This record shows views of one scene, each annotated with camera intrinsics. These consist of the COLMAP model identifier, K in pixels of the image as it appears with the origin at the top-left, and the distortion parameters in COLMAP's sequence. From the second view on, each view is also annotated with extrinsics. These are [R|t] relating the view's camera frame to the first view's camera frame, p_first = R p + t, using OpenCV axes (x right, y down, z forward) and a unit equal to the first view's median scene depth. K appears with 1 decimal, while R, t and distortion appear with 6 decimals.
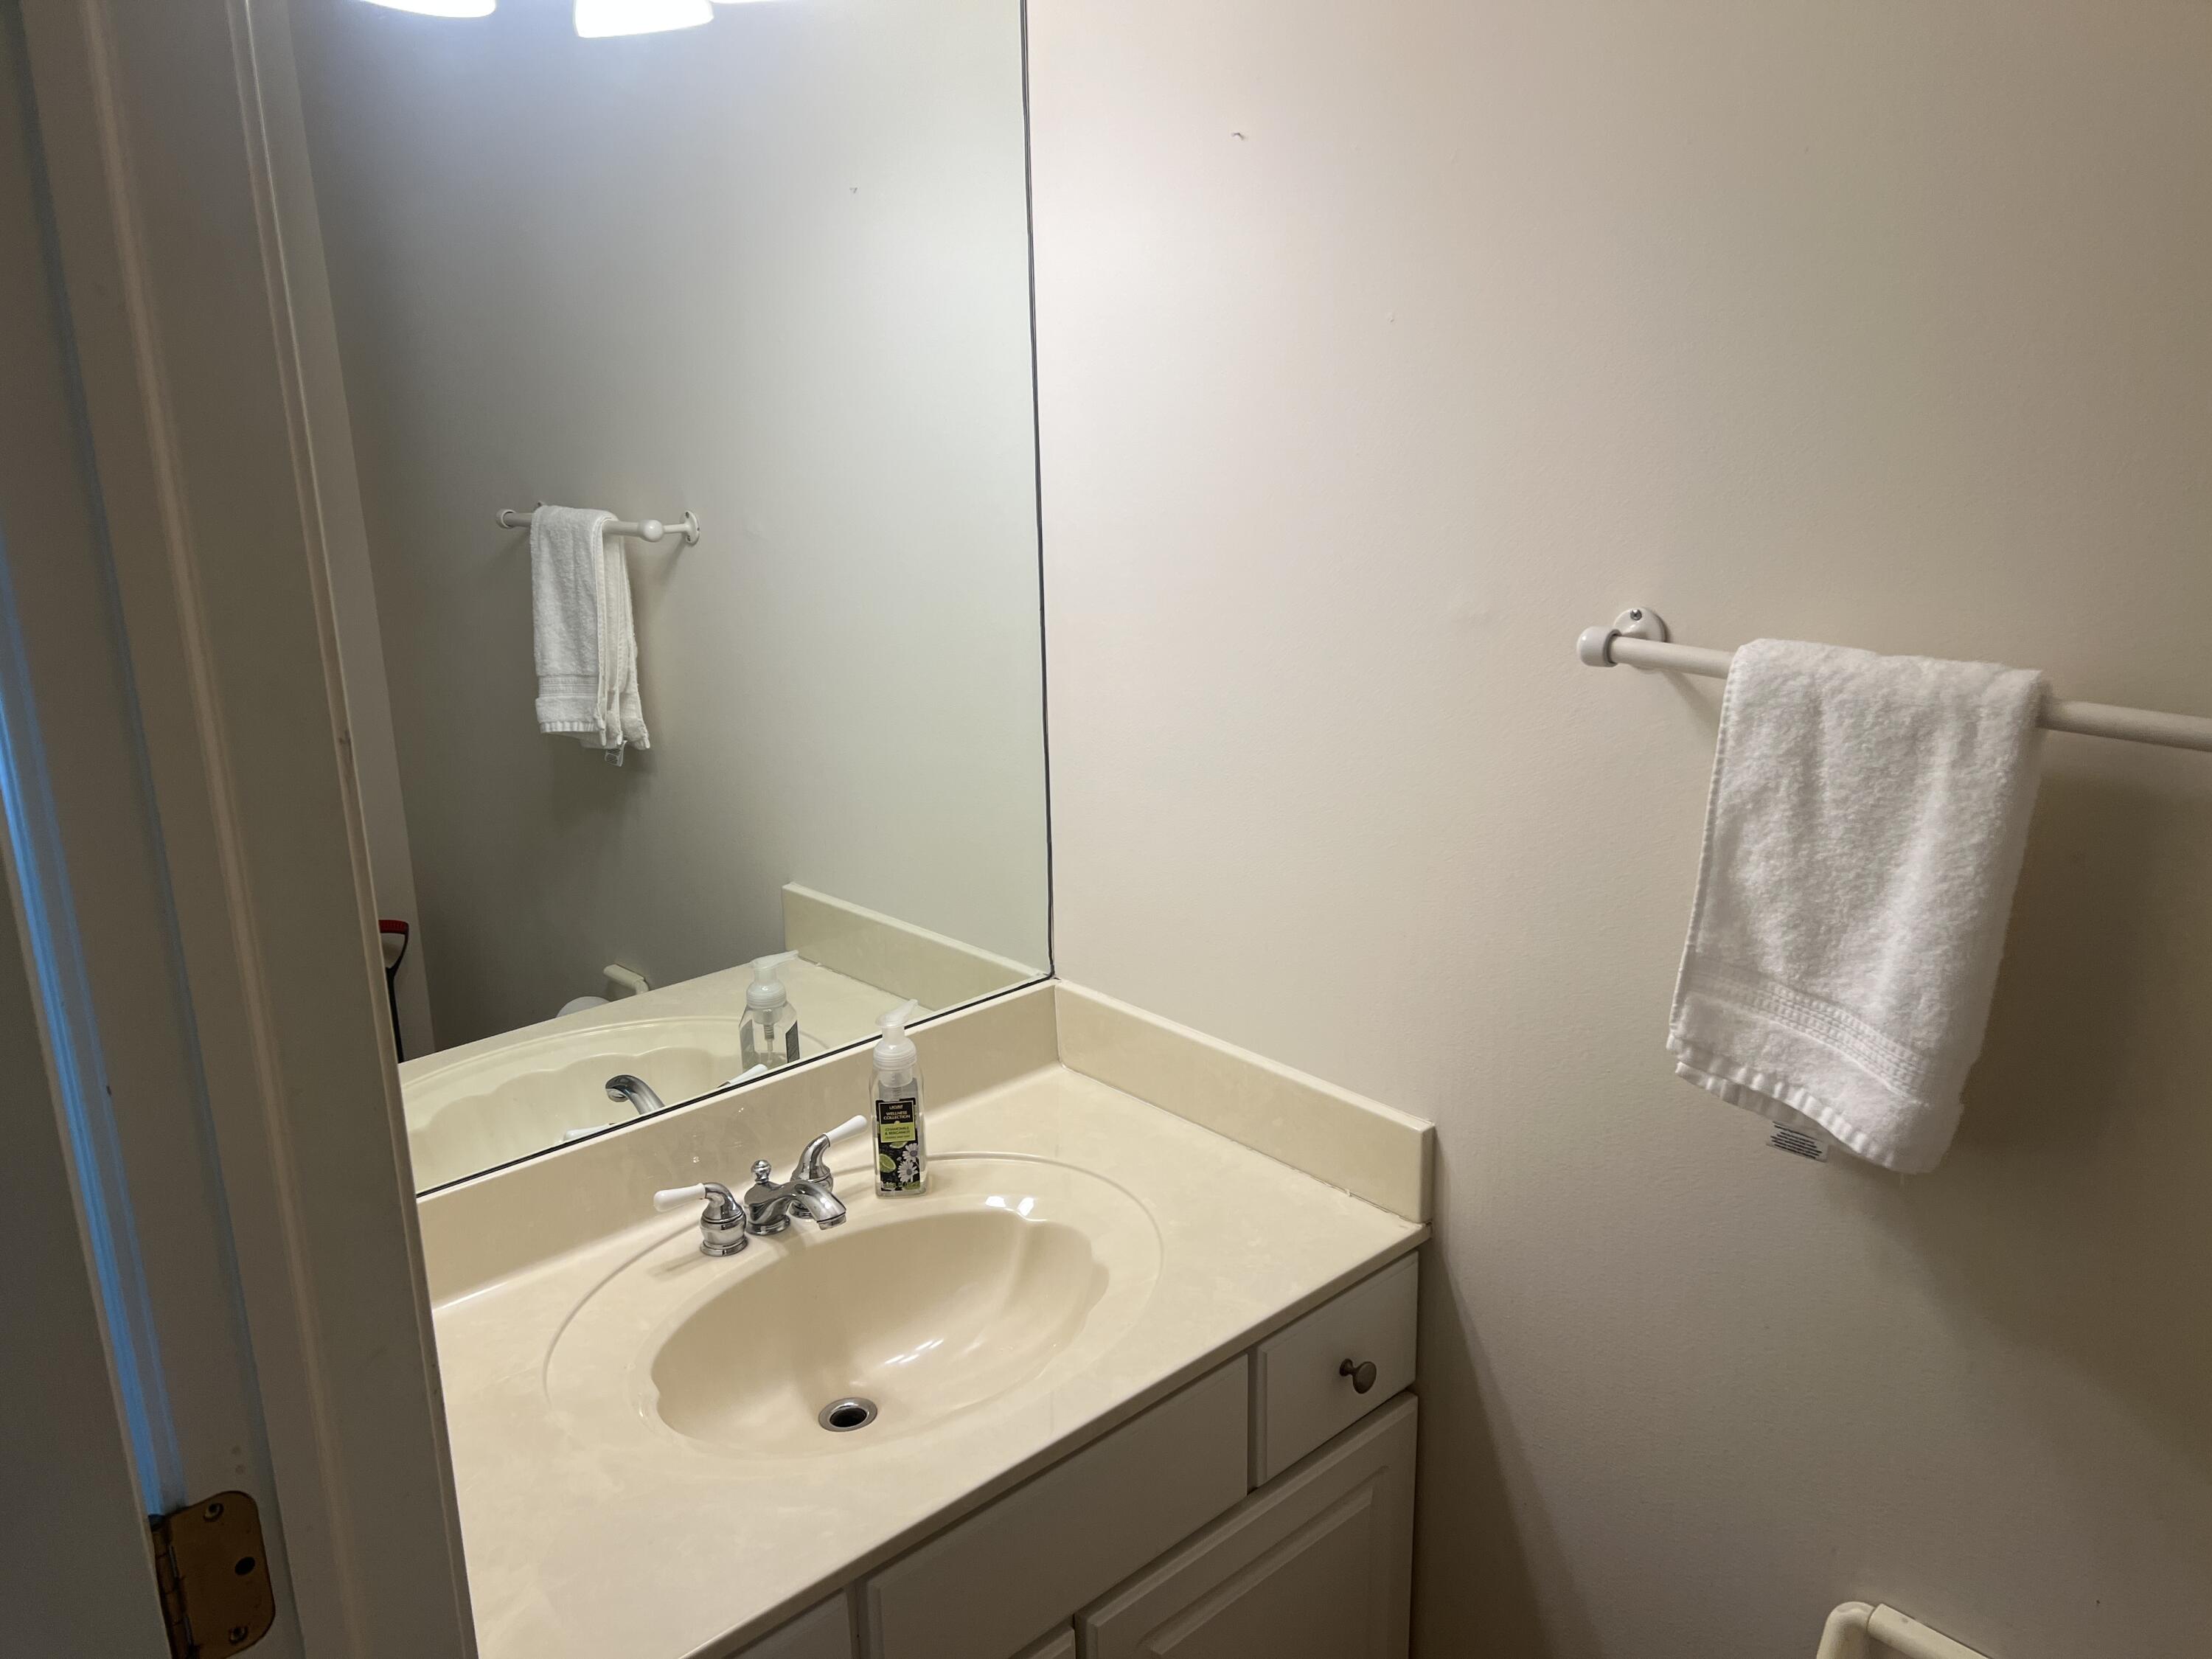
lens RADIAL K [[1648.6, 0, 1106.8], [0, 1648.6, 830.7], [0, 0, 1]] dist [0.032409, -0.040022]
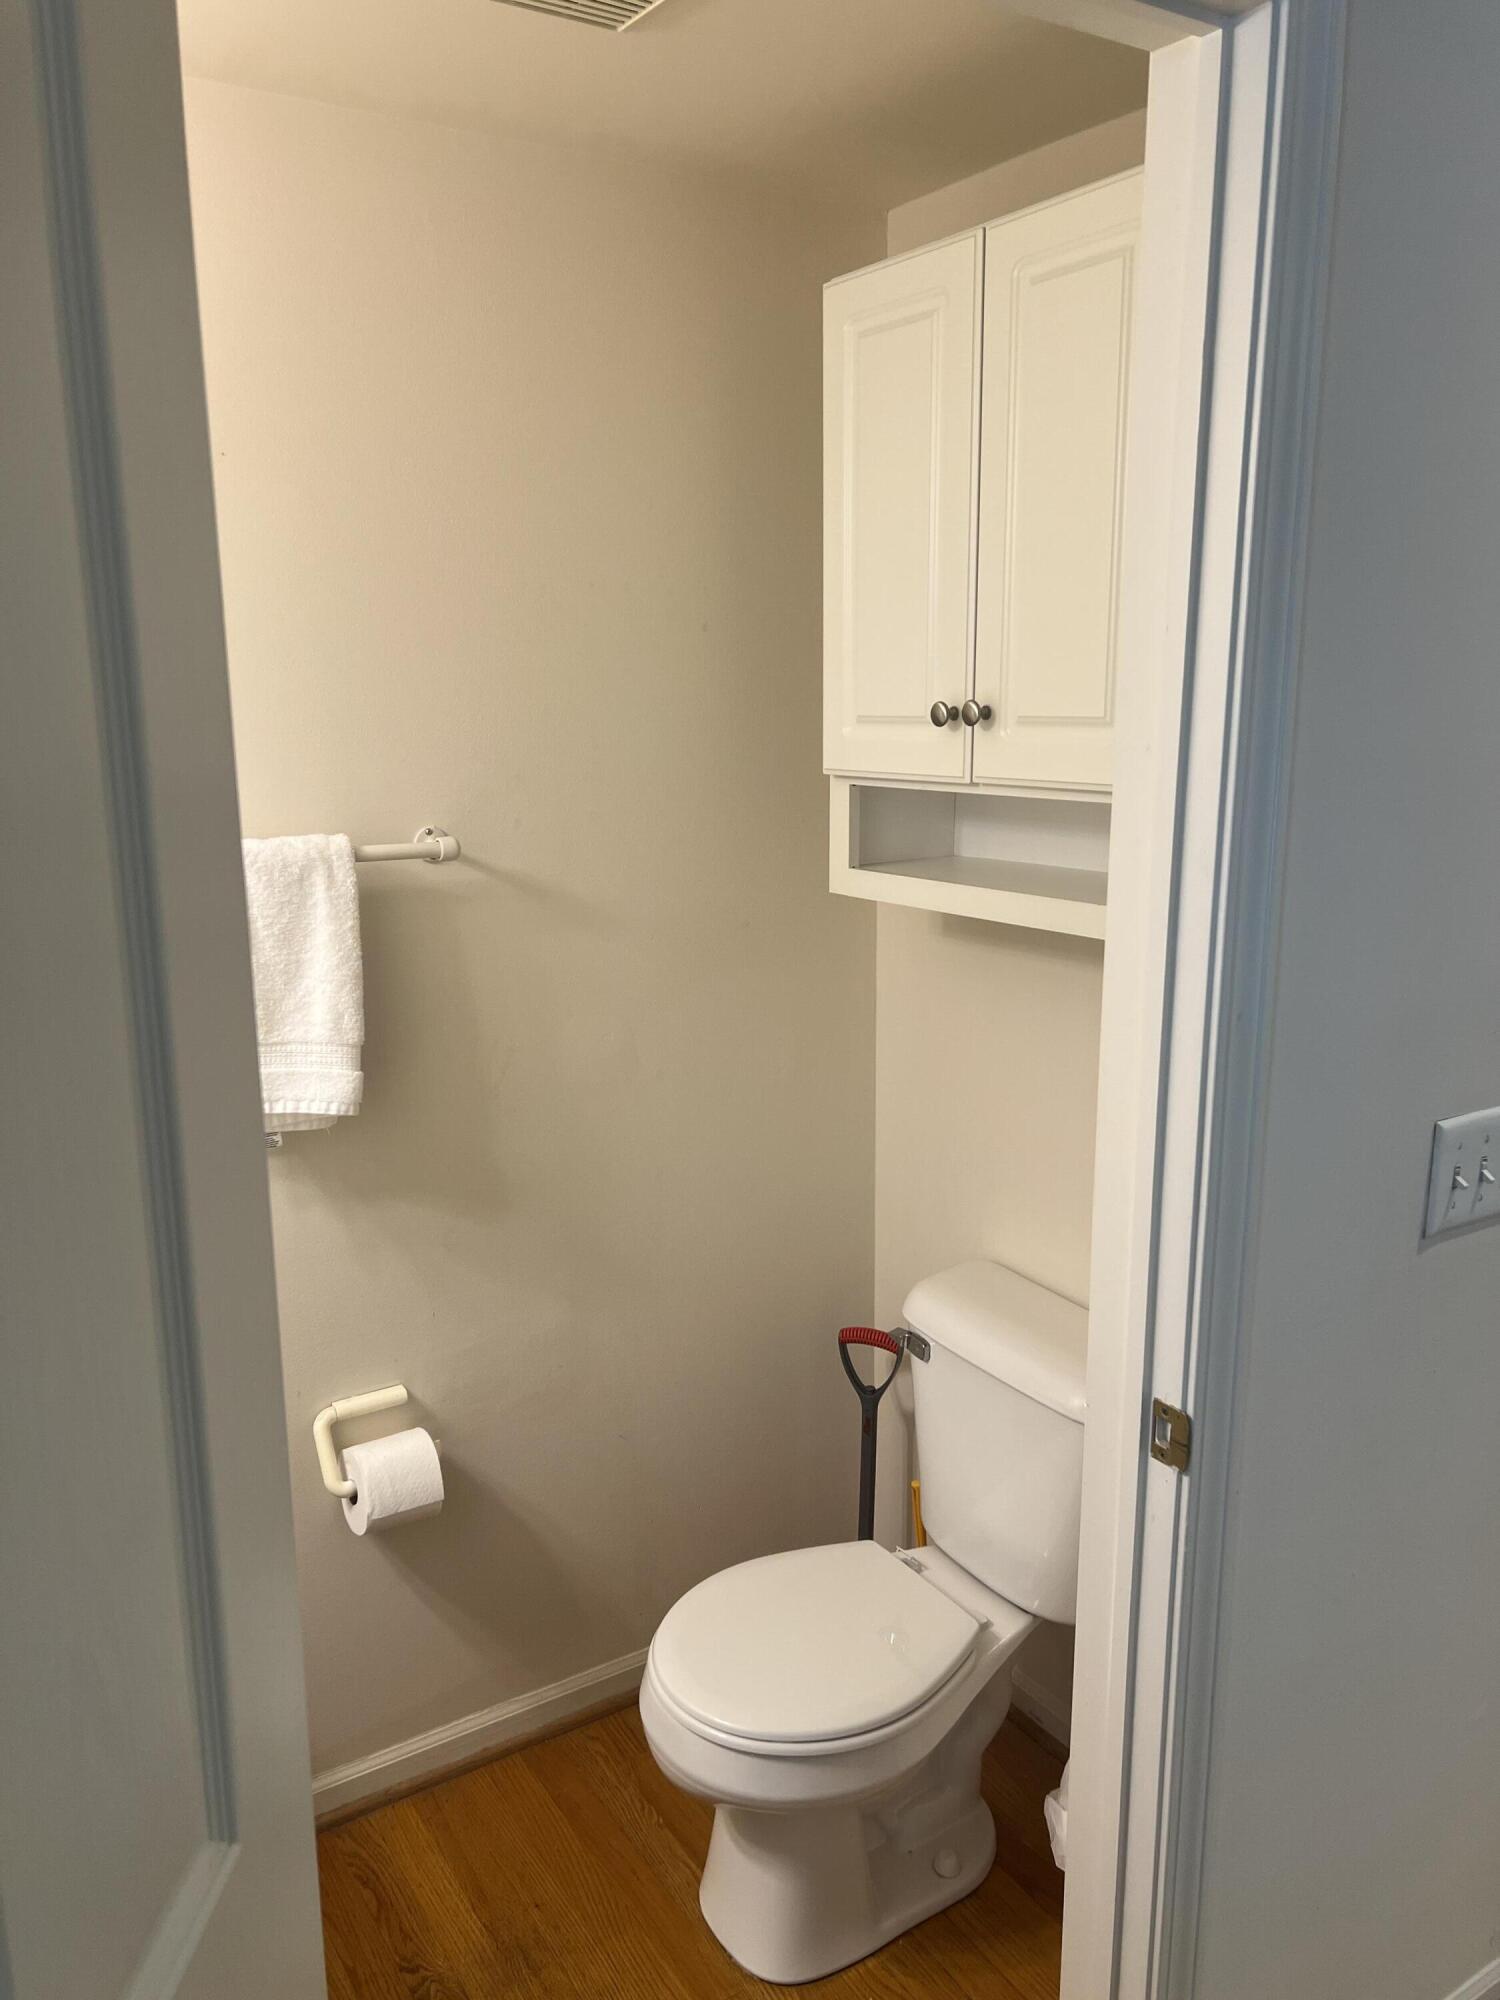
lens RADIAL K [[1490.6, 0, 749.6], [0, 1490.6, 1000.3], [0, 0, 1]] dist [0.032409, -0.040022]
pose [[0.180846, -0.192504, 0.964488, -1.014739], [0.274115, 0.951665, 0.138547, -0.022464], [-0.944540, 0.239325, 0.224873, 0.201736]]
